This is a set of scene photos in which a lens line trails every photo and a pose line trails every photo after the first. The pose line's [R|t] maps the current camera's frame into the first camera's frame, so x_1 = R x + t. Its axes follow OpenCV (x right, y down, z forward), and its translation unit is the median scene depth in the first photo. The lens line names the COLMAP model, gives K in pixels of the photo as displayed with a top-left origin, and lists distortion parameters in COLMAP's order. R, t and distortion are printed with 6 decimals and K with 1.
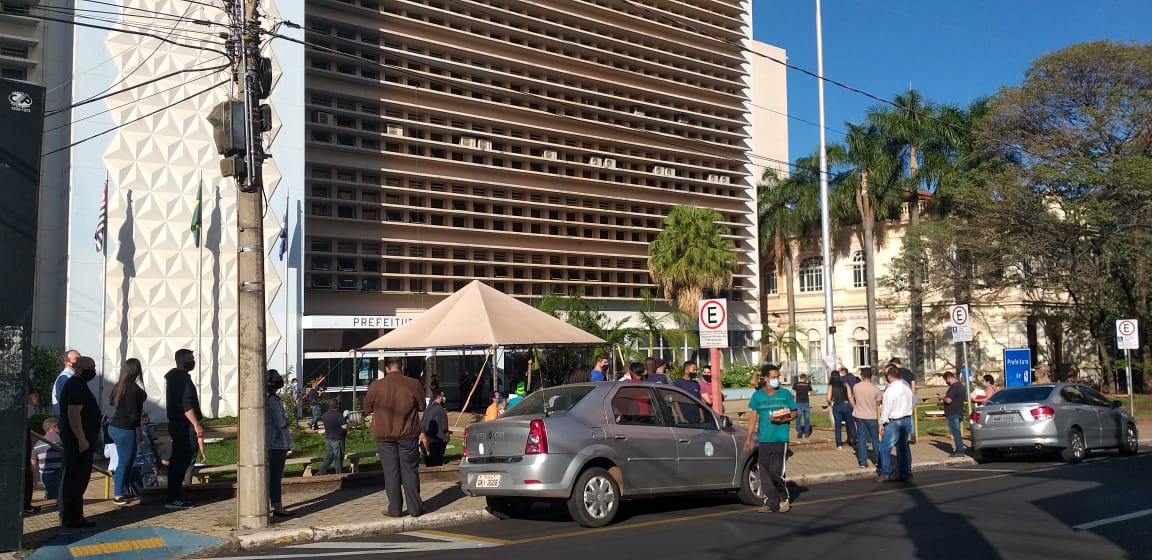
lens RADIAL K [[897.3, 0, 572.6], [0, 897.3, 284.3], [0, 0, 1]] dist [0.099859, -0.174573]
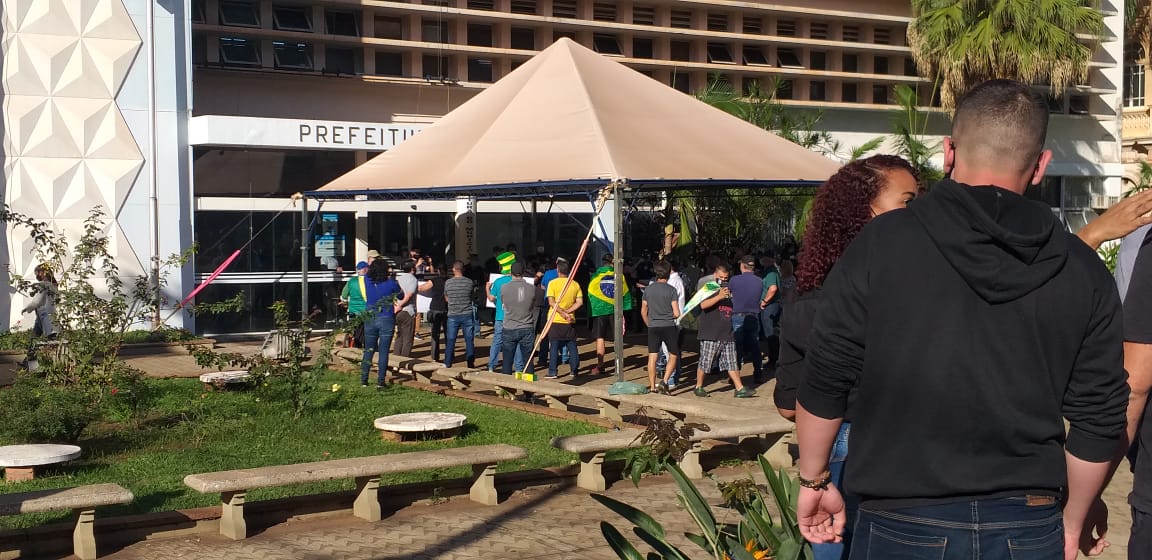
lens RADIAL K [[1437.9, 0, 572.3], [0, 1437.9, 279.6], [0, 0, 1]] dist [0.093870, 0.000000]
pose [[0.996200, 0.019541, -0.084871, -0.037507], [-0.009802, 0.993469, 0.113684, 0.028765], [0.086538, -0.112420, 0.989885, 0.255187]]
